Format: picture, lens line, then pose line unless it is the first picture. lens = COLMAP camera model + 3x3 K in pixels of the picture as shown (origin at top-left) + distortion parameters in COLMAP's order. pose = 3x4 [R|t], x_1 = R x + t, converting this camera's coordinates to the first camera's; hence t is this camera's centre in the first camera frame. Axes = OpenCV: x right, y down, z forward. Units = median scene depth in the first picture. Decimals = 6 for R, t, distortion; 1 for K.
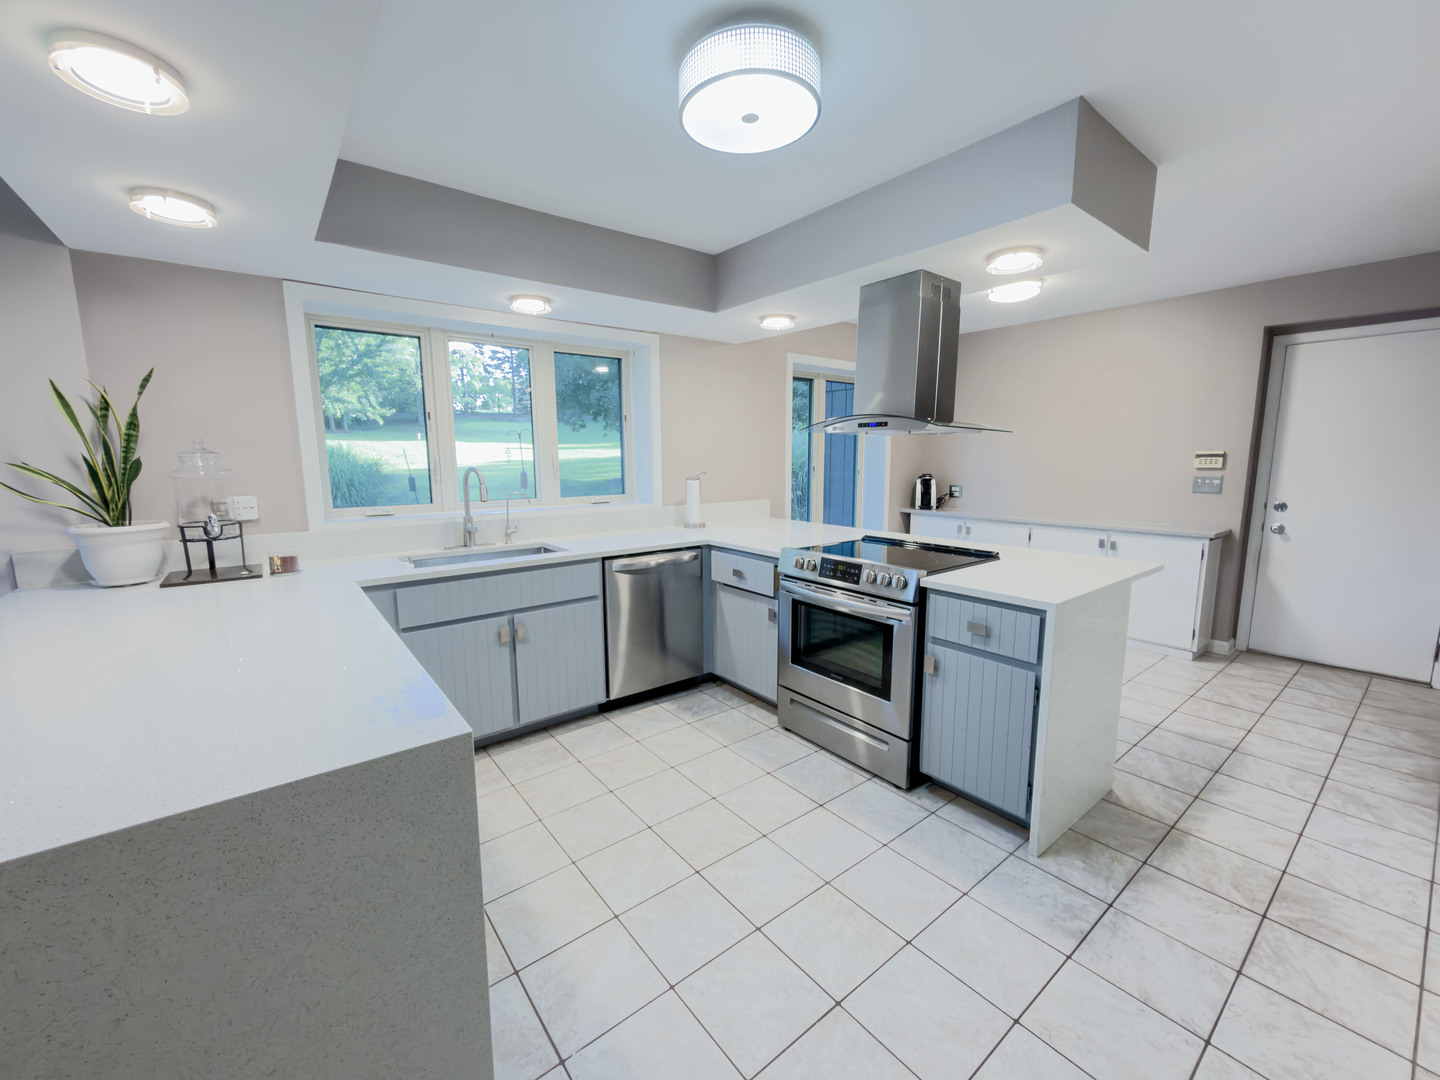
lens RADIAL K [[579.5, 0, 724.9], [0, 579.5, 538.0], [0, 0, 1]] dist [0.000123, -0.000103]
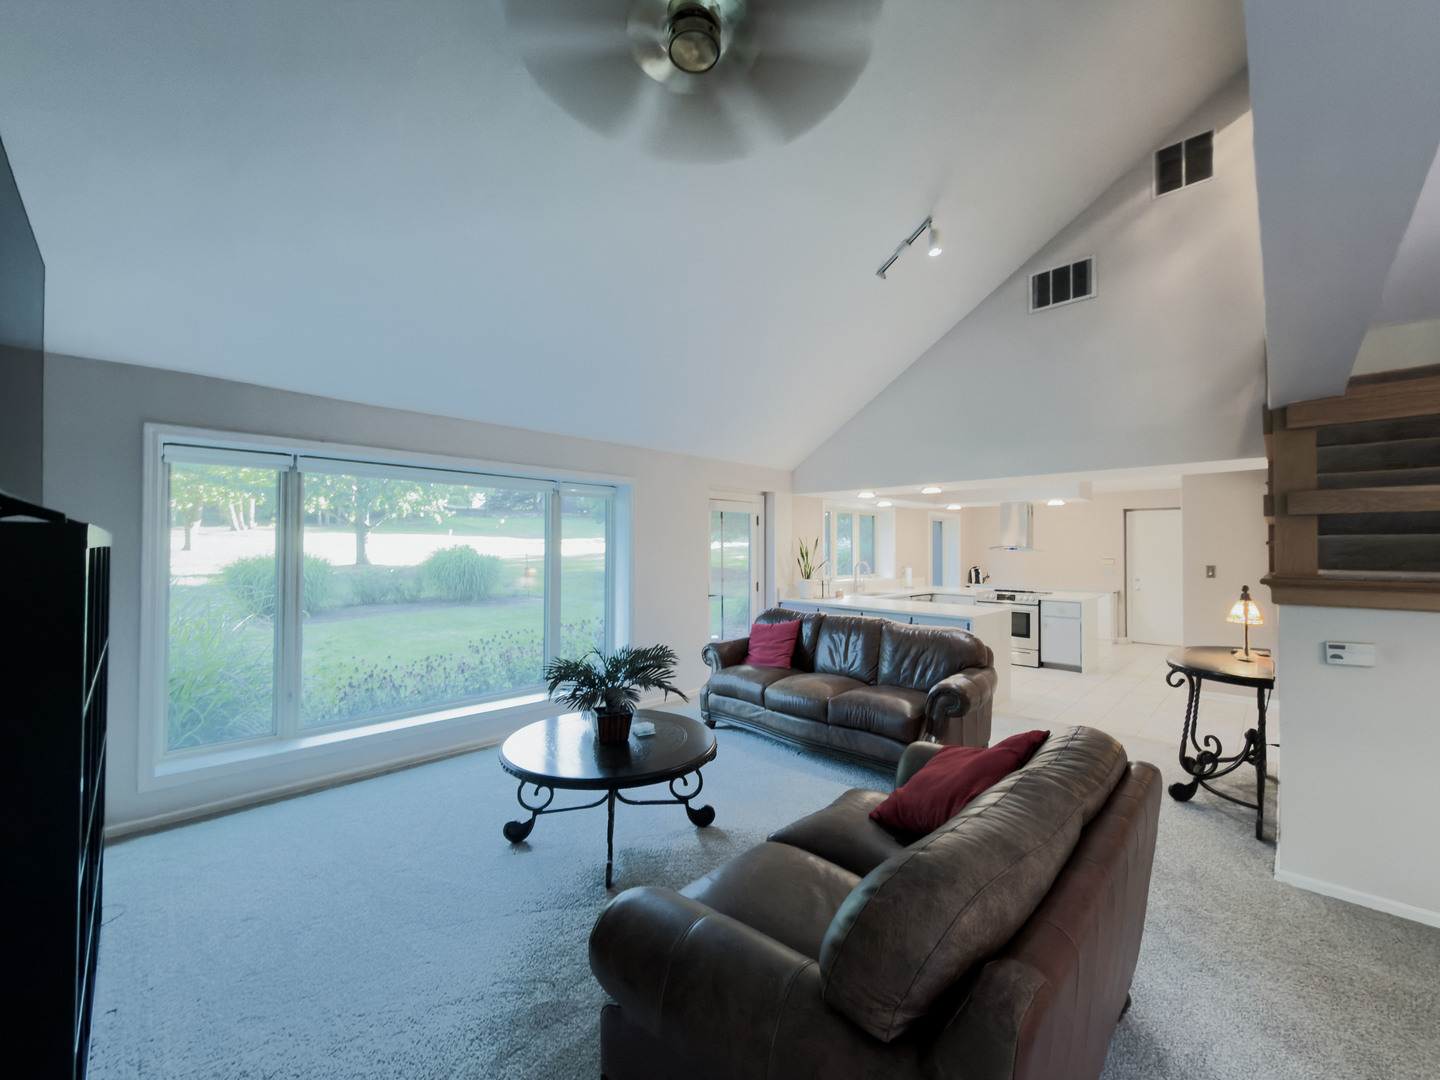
lens RADIAL K [[579.5, 0, 713.8], [0, 579.5, 543.7], [0, 0, 1]] dist [0.000123, -0.000103]
pose [[0.991419, 0.008648, 0.130433, -1.204125], [0.011473, 0.988202, -0.152727, 0.159589], [-0.130215, 0.152913, 0.979623, -1.261143]]
